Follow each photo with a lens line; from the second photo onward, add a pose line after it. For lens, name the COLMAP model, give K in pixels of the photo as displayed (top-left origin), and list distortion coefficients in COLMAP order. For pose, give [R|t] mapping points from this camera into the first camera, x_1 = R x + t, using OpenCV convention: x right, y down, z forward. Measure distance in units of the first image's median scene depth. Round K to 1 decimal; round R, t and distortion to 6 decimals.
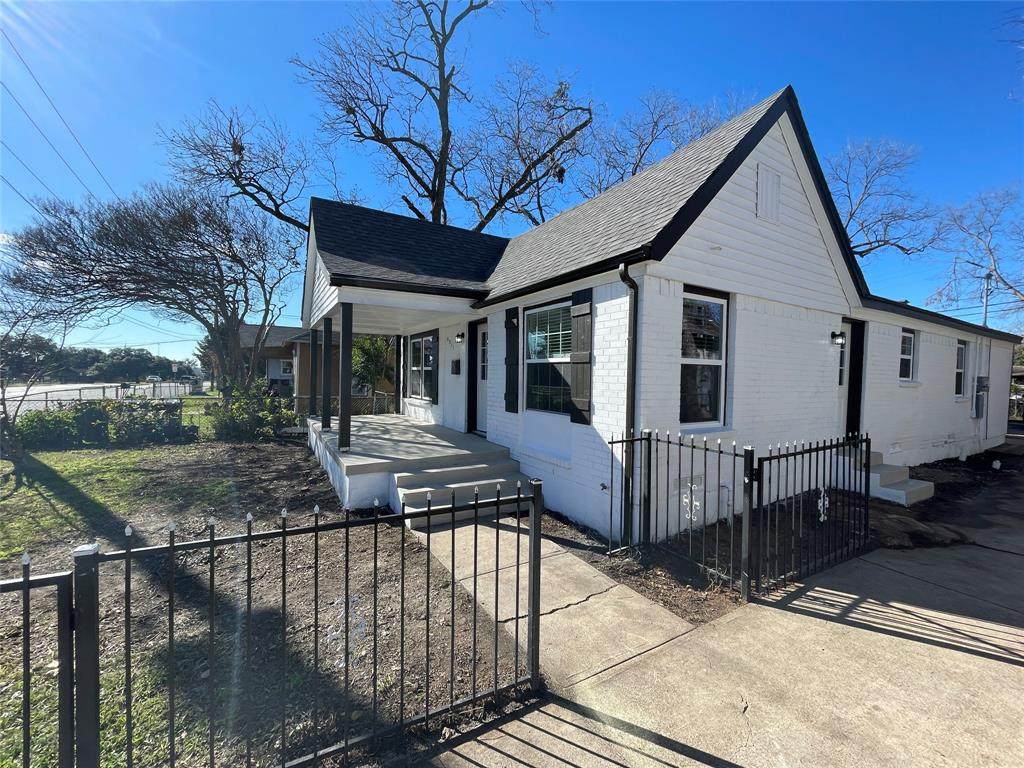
lens RADIAL K [[414.5, 0, 509.2], [0, 414.5, 382.6], [0, 0, 1]] dist [-0.003526, 0.000949]
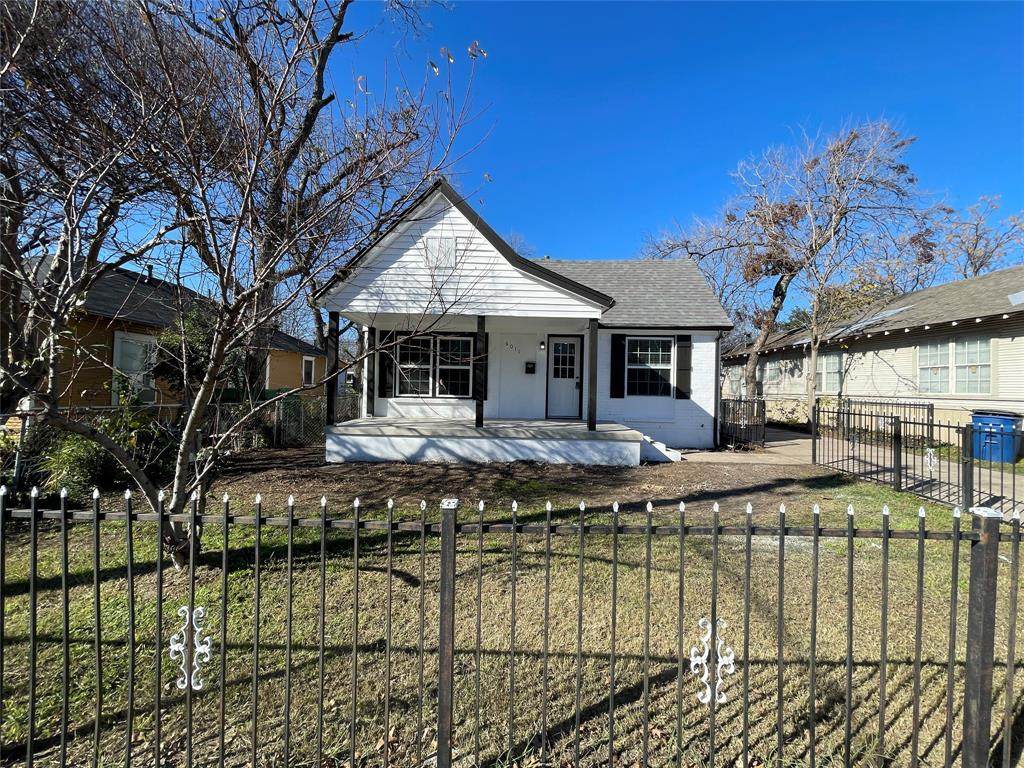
lens RADIAL K [[414.5, 0, 502.8], [0, 414.5, 384.3], [0, 0, 1]] dist [-0.003526, 0.000949]
pose [[0.522470, -0.006594, 0.852632, -1.655260], [0.004669, 0.999977, 0.004873, 0.008462], [-0.852645, 0.001435, 0.522489, 0.552513]]
